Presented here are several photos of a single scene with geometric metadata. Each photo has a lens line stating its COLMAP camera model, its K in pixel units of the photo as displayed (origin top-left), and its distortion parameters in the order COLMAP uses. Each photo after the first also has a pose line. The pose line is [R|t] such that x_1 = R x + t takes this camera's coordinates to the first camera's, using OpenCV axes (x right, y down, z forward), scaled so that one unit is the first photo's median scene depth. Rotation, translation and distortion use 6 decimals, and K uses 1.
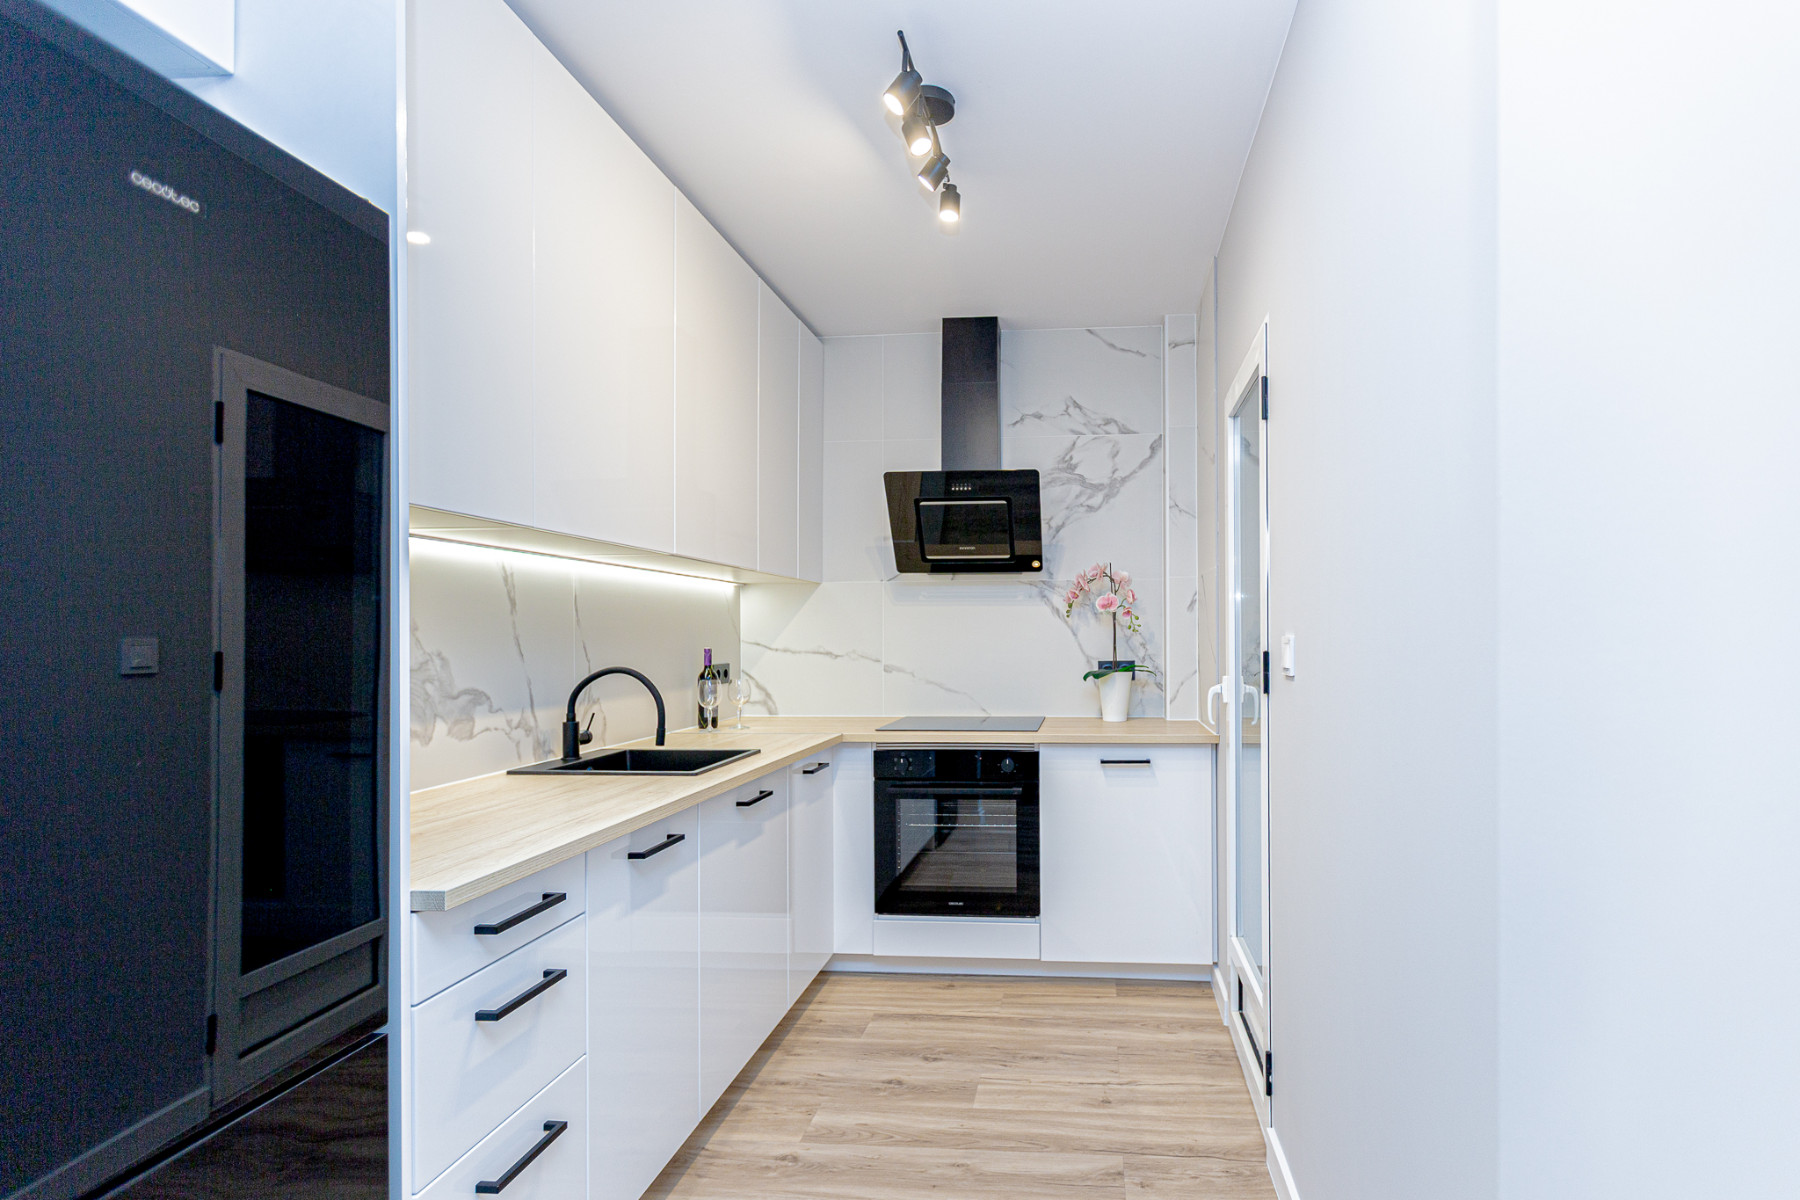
lens RADIAL K [[831.2, 0, 905.0], [0, 831.2, 618.3], [0, 0, 1]] dist [0.001026, 0.000047]
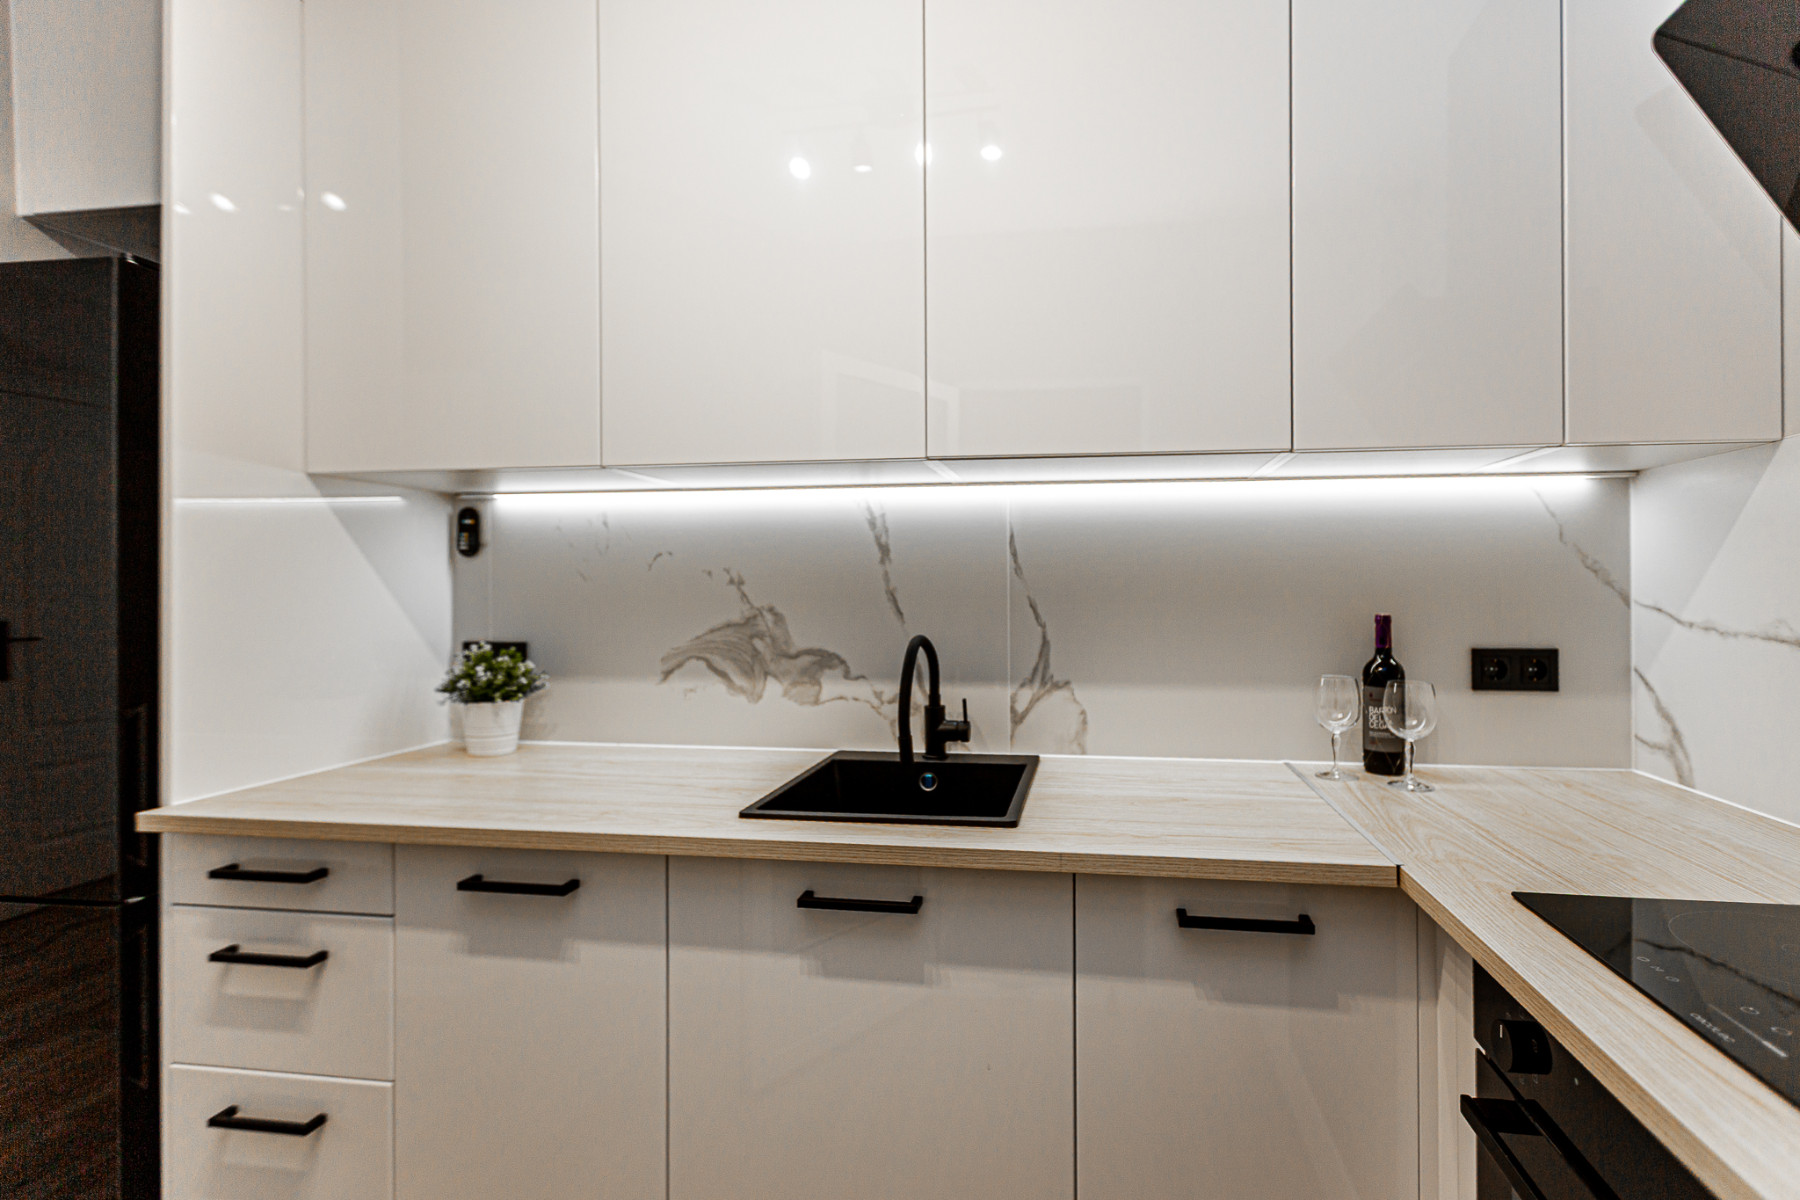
lens RADIAL K [[773.0, 0, 890.1], [0, 773.0, 590.5], [0, 0, 1]] dist [0.002278, -0.000831]
pose [[0.093864, 0.001549, -0.995584, 0.303173], [0.020745, 0.999779, 0.003511, 0.019860], [0.995369, -0.020983, 0.093811, 0.969859]]
